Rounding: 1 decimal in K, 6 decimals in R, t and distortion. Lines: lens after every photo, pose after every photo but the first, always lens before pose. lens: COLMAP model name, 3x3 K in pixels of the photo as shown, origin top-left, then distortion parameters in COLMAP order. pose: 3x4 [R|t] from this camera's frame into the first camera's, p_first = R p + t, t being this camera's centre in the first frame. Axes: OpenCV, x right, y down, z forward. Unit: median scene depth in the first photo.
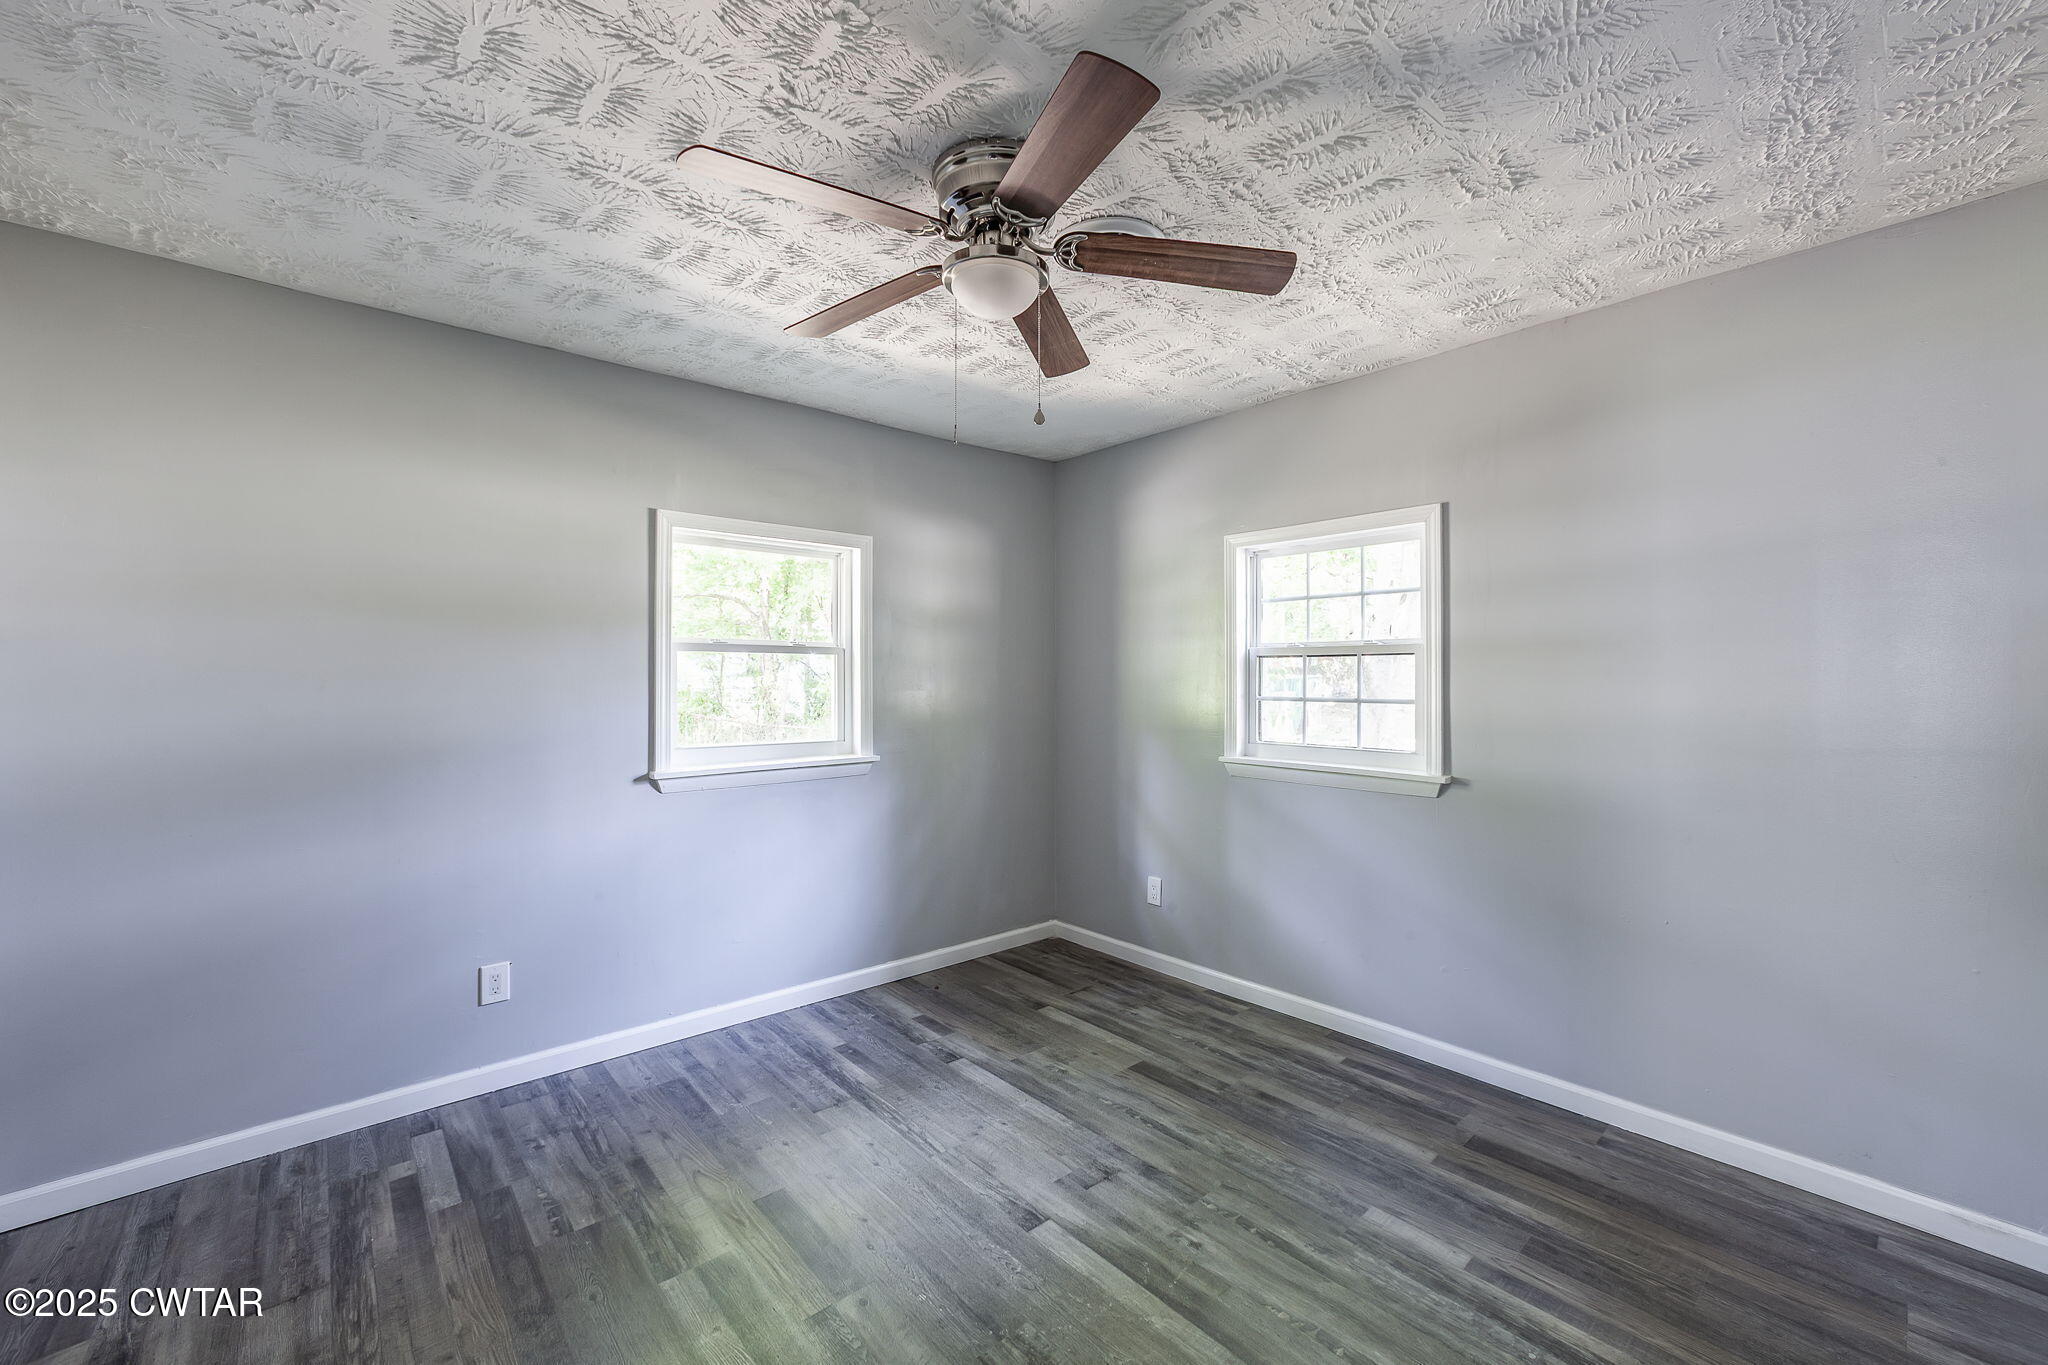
lens RADIAL K [[816.9, 0, 1036.1], [0, 816.9, 661.5], [0, 0, 1]] dist [-0.027046, 0.010318]
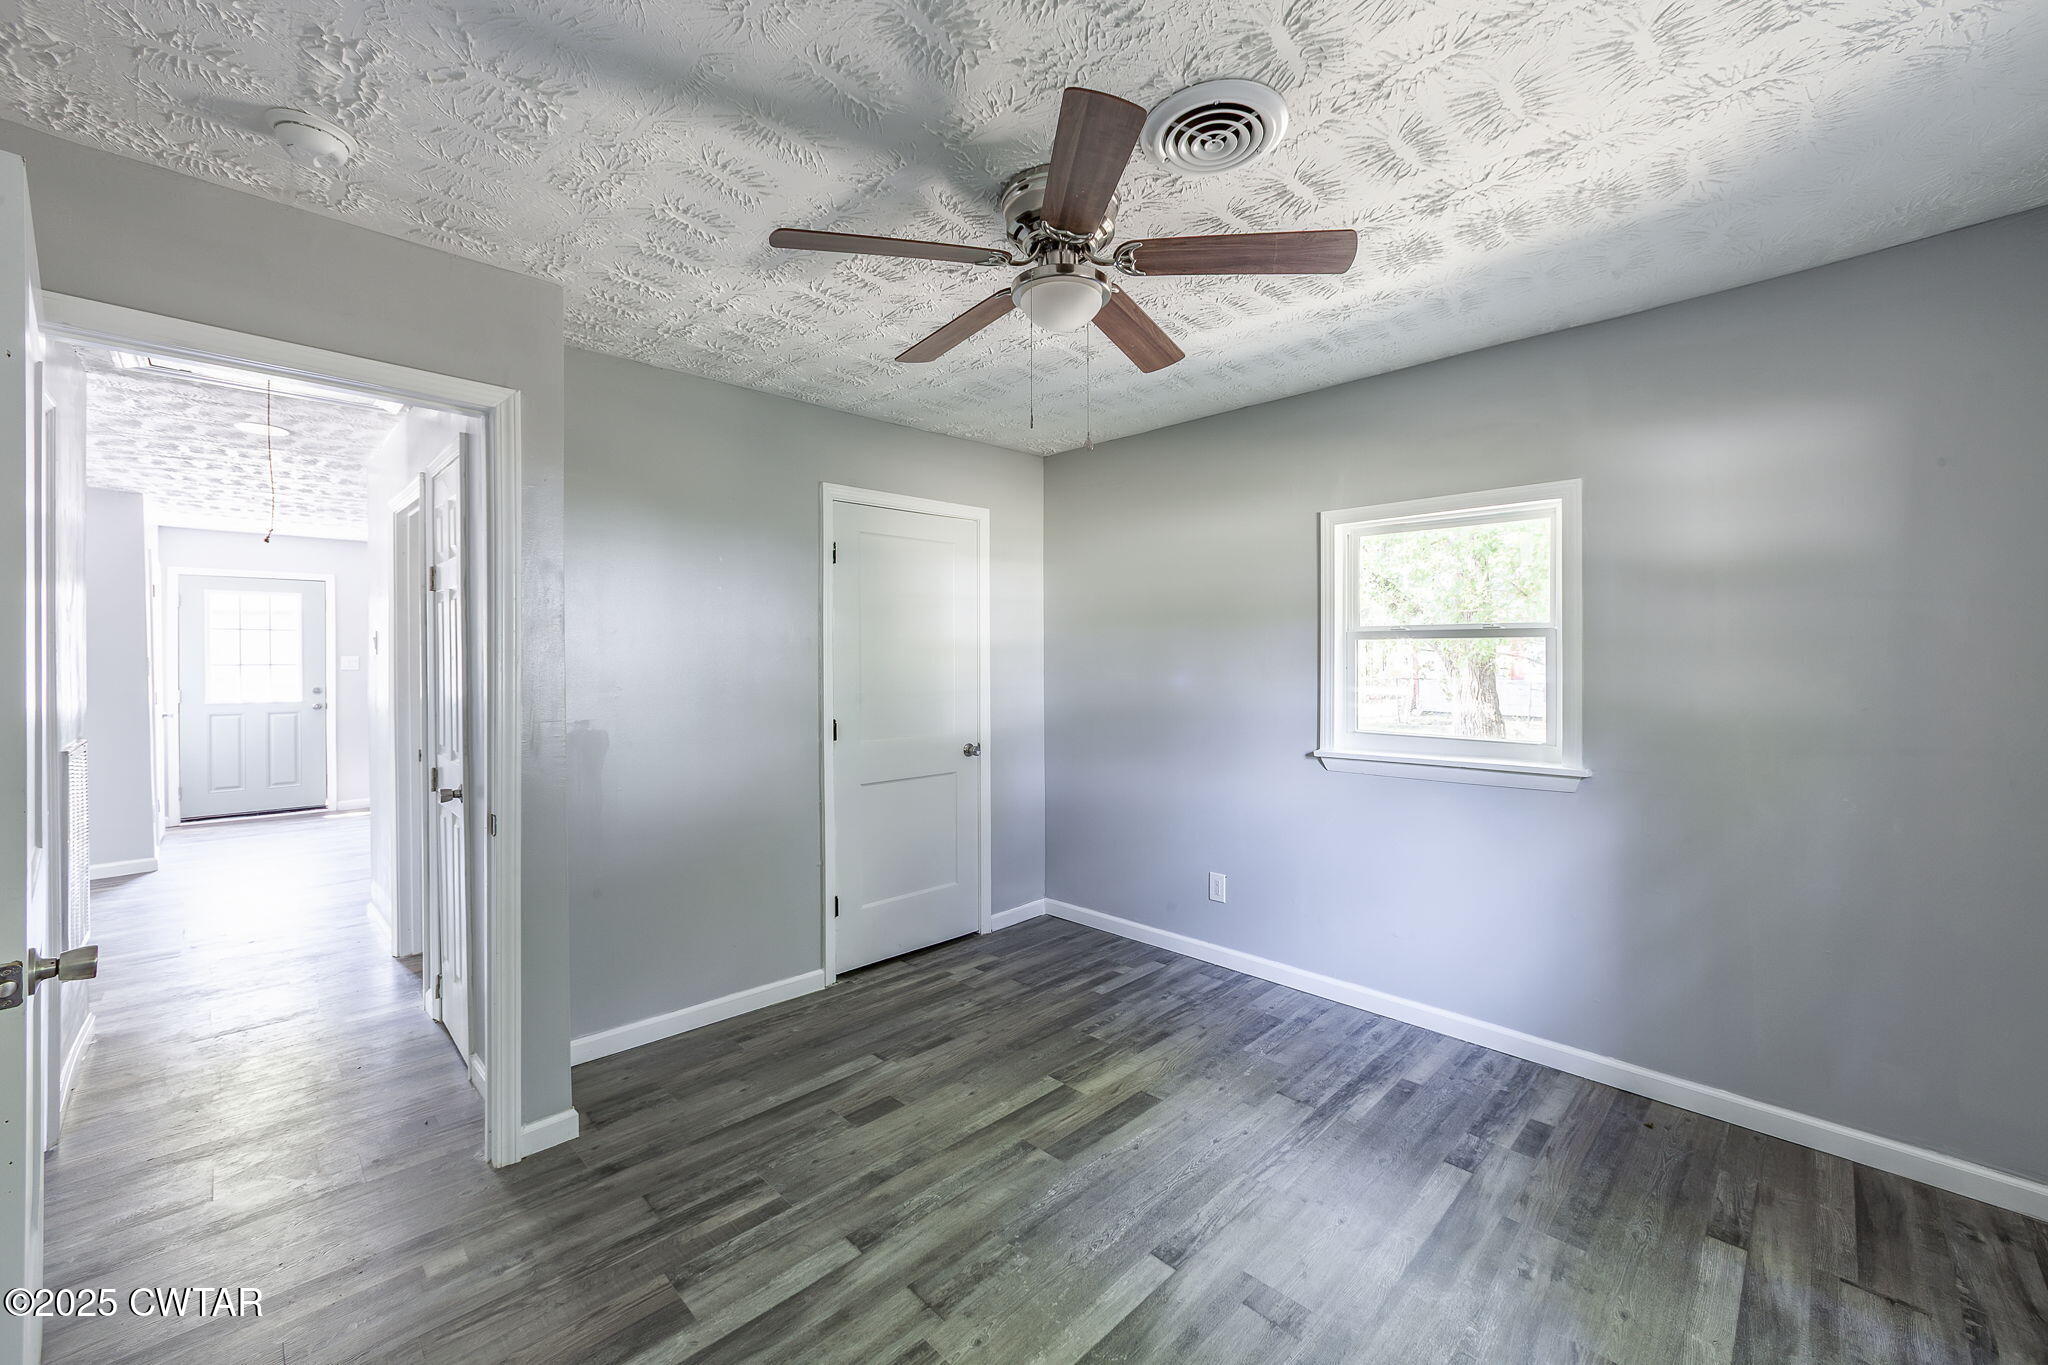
lens RADIAL K [[816.9, 0, 1036.1], [0, 816.9, 661.5], [0, 0, 1]] dist [-0.027046, 0.010318]
pose [[0.059911, 0.001692, -0.998202, 0.756312], [0.016171, 0.999866, 0.002665, 0.006383], [0.998073, -0.016302, 0.059875, 0.670789]]
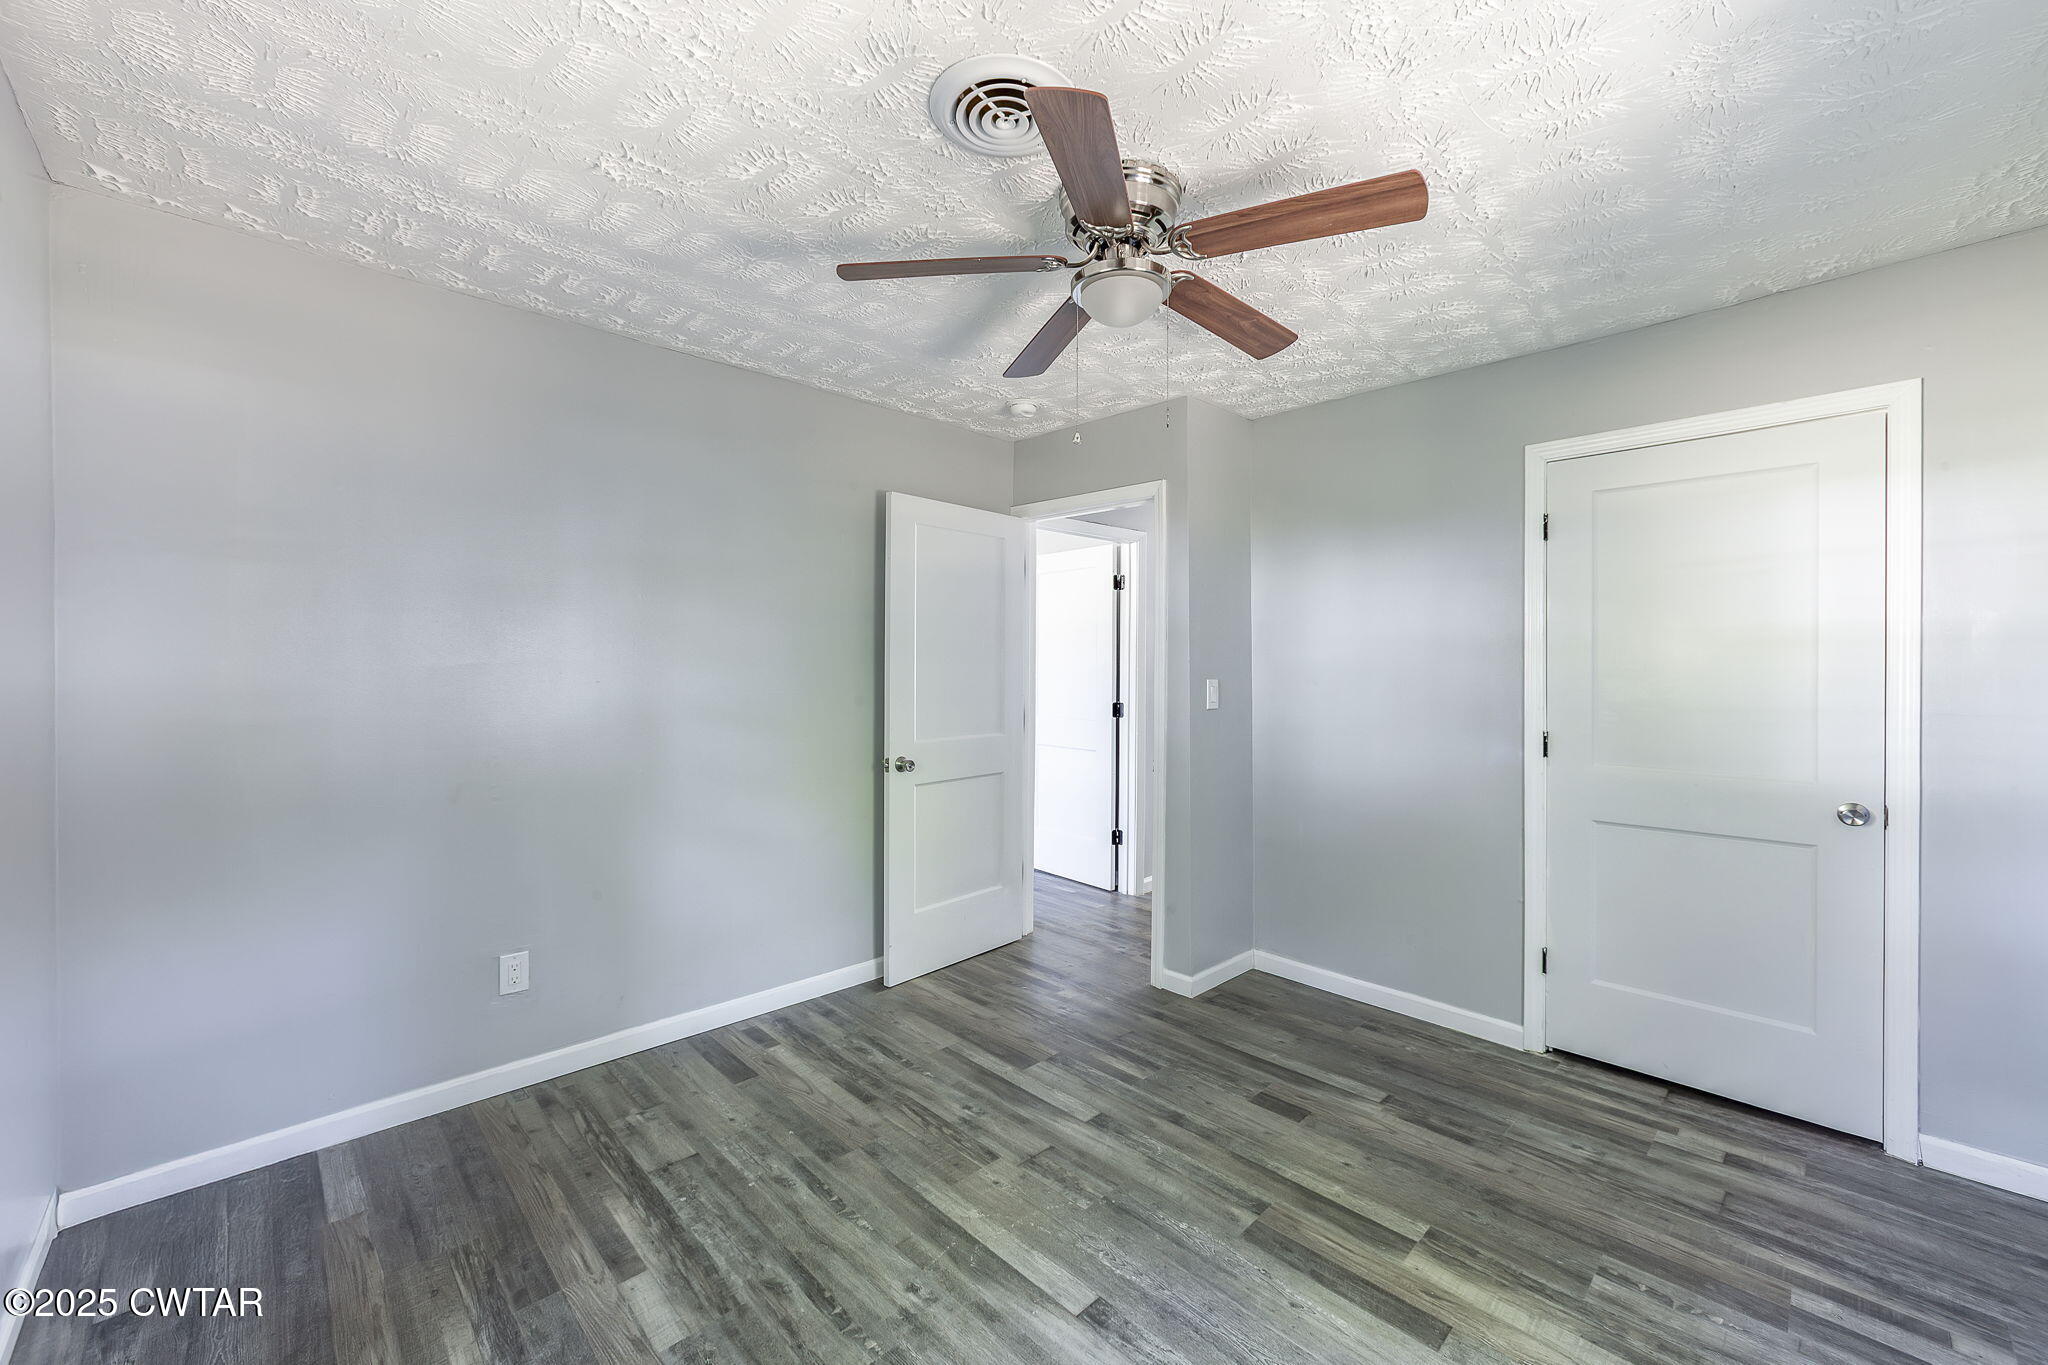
lens RADIAL K [[816.9, 0, 1036.1], [0, 816.9, 661.5], [0, 0, 1]] dist [-0.027046, 0.010318]
pose [[-0.999058, -0.000951, -0.043392, 0.079201], [-0.000251, 0.999870, -0.016134, 0.025074], [0.043402, -0.016108, -0.998928, 1.539011]]
